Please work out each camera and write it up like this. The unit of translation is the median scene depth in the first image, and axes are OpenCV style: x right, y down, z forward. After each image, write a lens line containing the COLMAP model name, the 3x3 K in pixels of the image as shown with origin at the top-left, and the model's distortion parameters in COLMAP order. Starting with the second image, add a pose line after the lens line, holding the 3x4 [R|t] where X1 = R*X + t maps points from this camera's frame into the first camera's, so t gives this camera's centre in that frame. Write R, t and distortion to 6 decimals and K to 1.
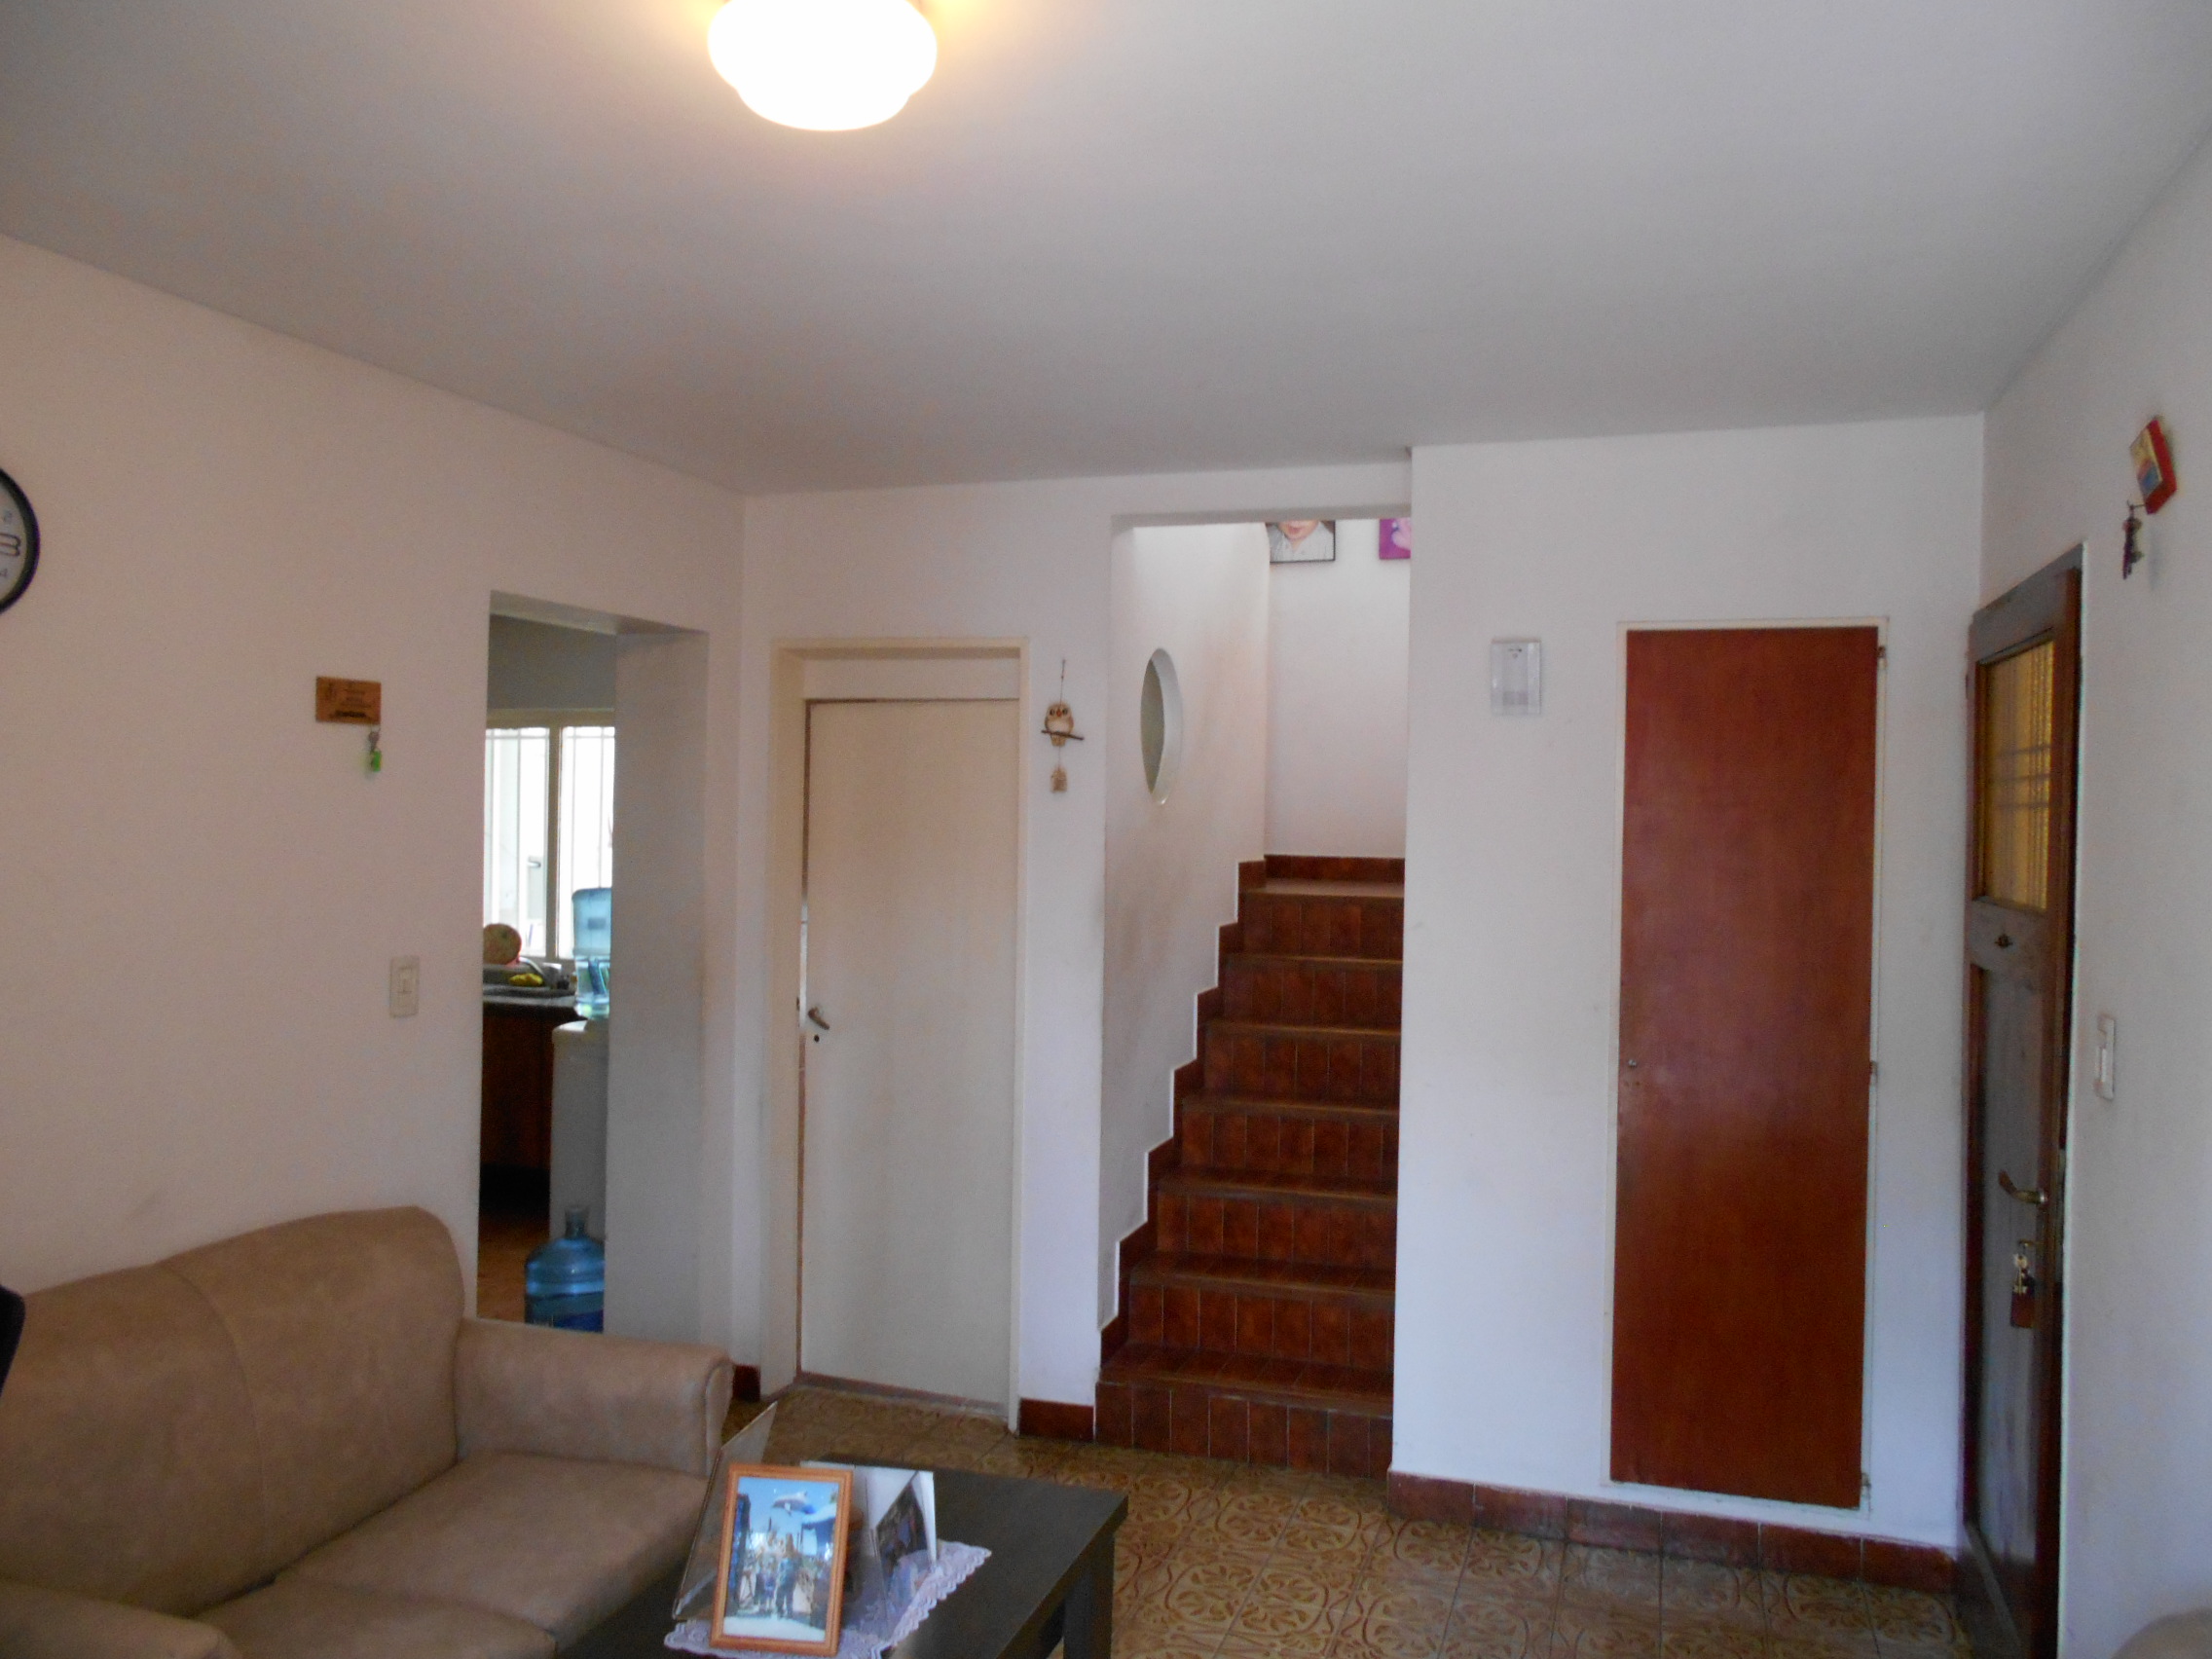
lens RADIAL K [[1694.4, 0, 1087.7], [0, 1694.4, 815.6], [0, 0, 1]] dist [-0.094612, 0.089957]
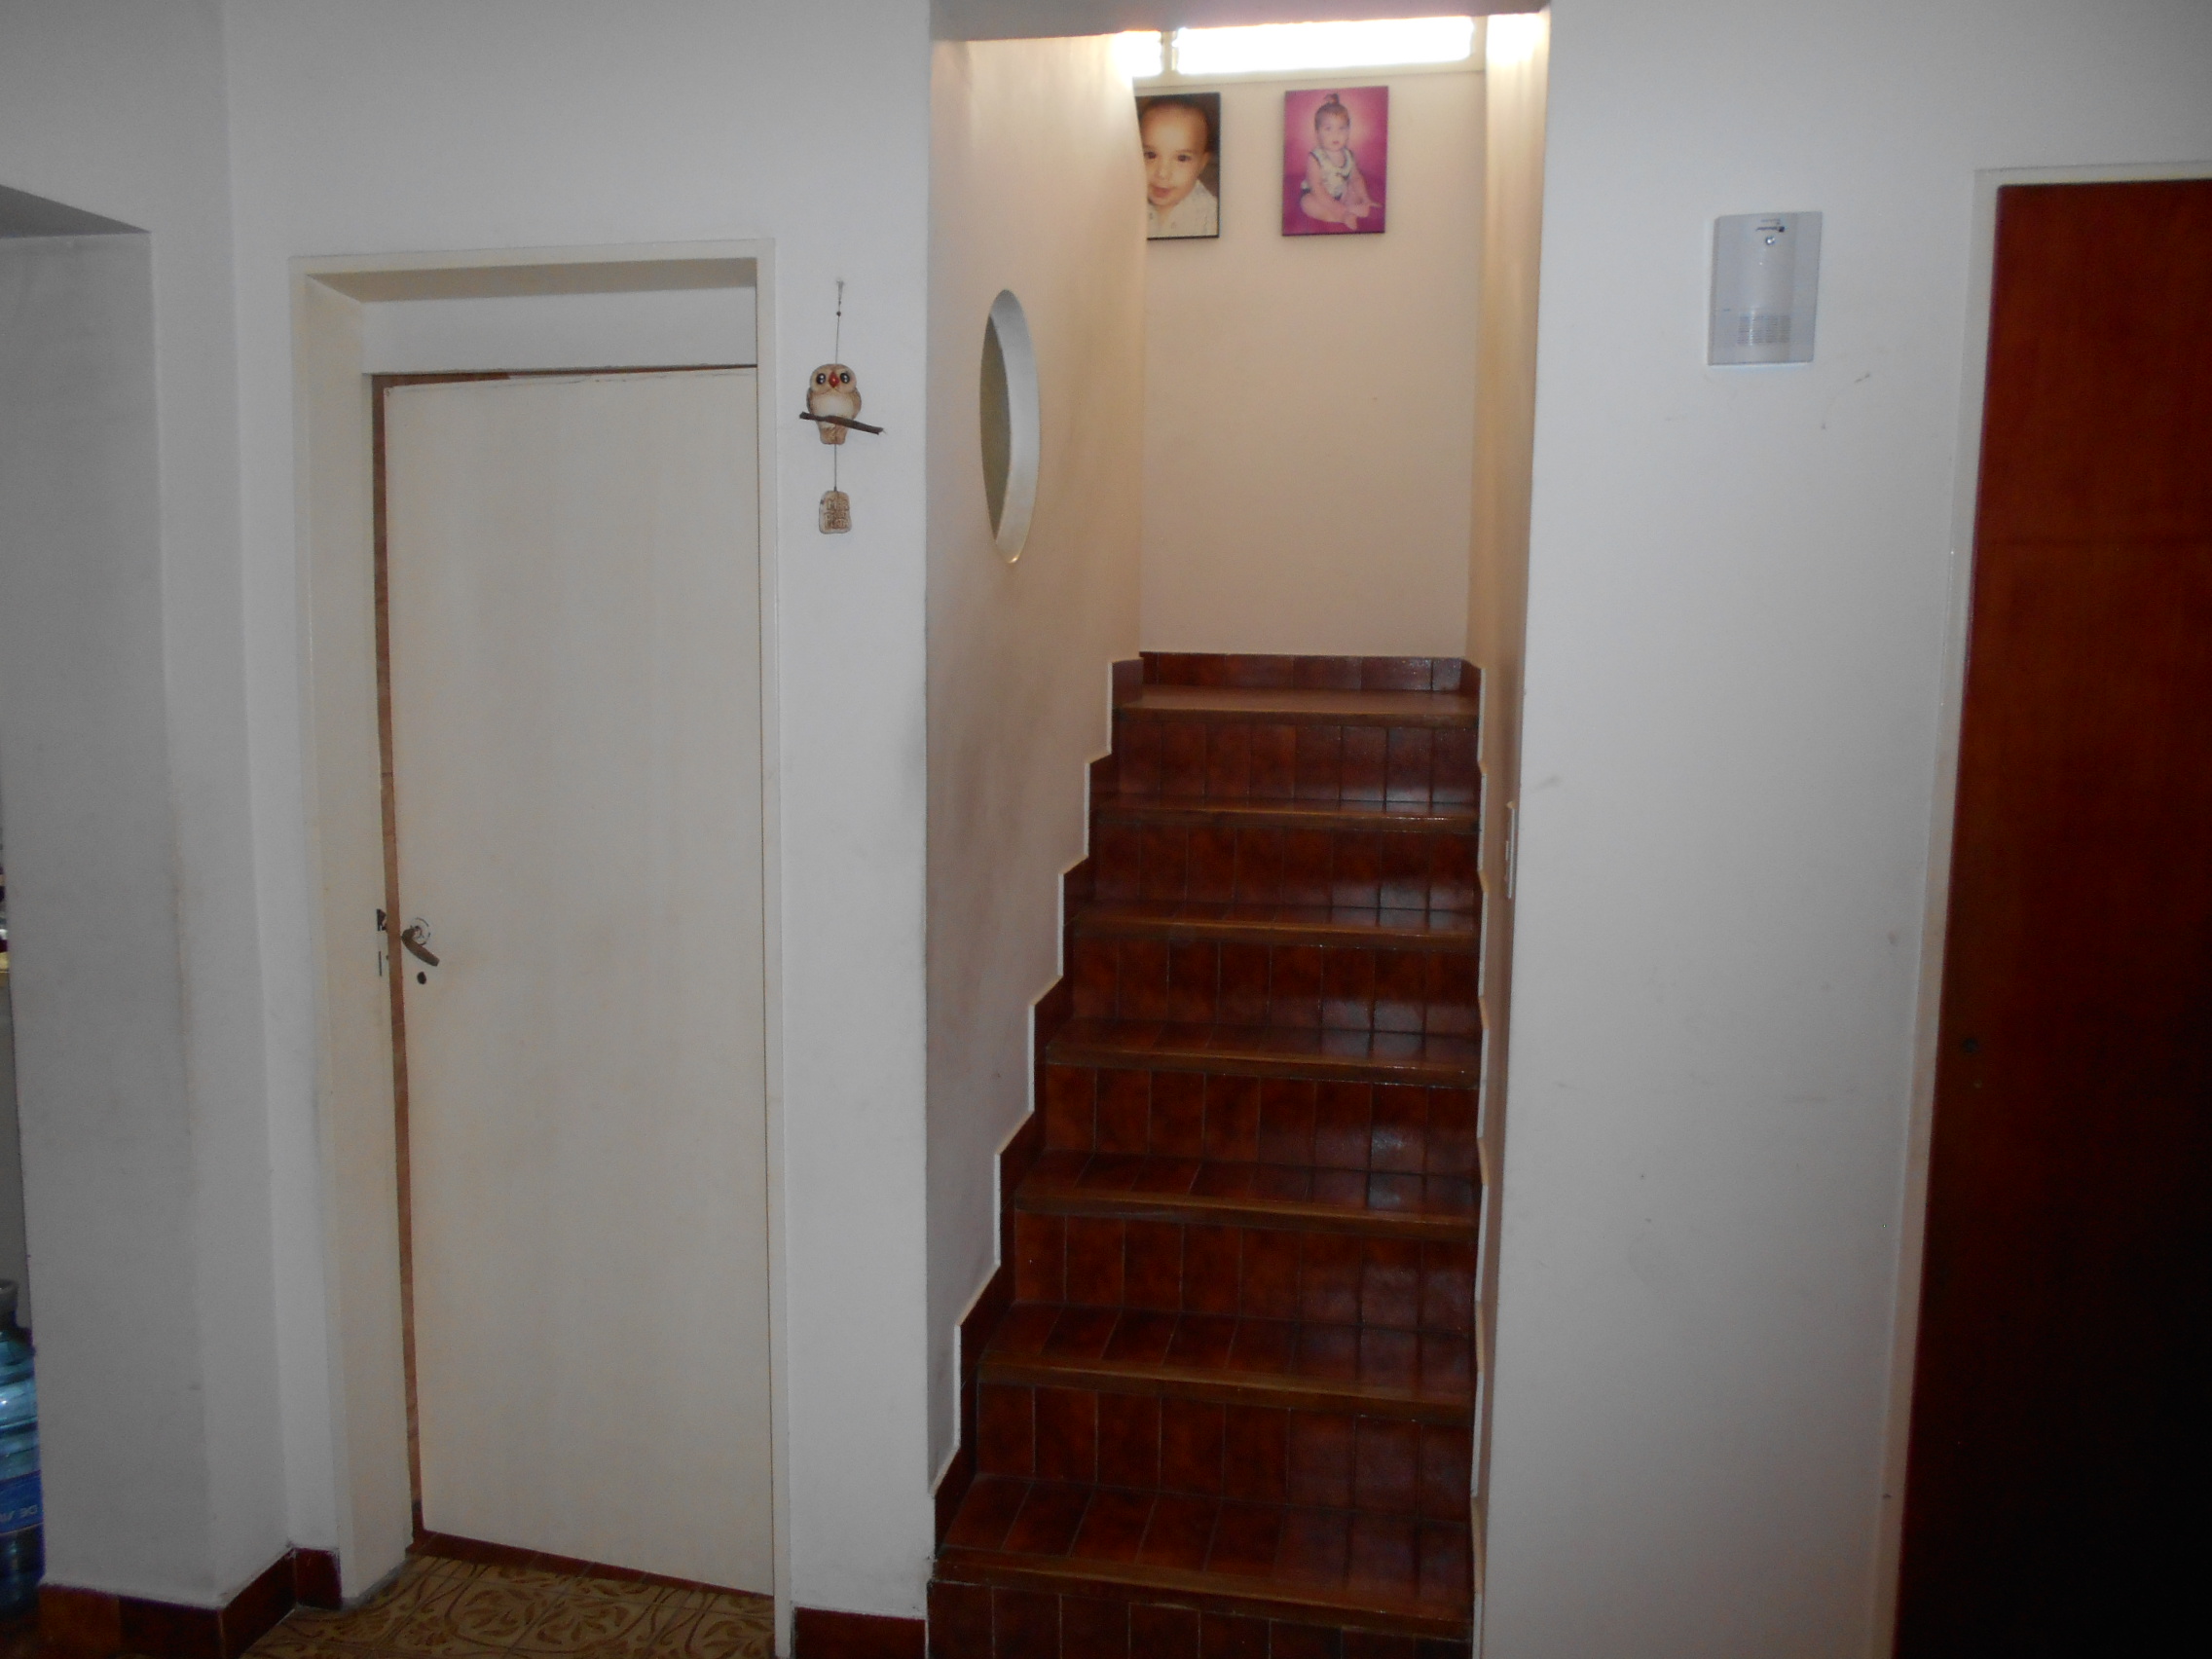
lens RADIAL K [[1694.4, 0, 1087.7], [0, 1694.4, 815.6], [0, 0, 1]] dist [-0.094612, 0.089957]
pose [[0.991171, -0.020929, 0.130927, -0.009782], [0.005520, 0.993121, 0.116962, 0.013016], [-0.132475, -0.115206, 0.984468, 0.460644]]
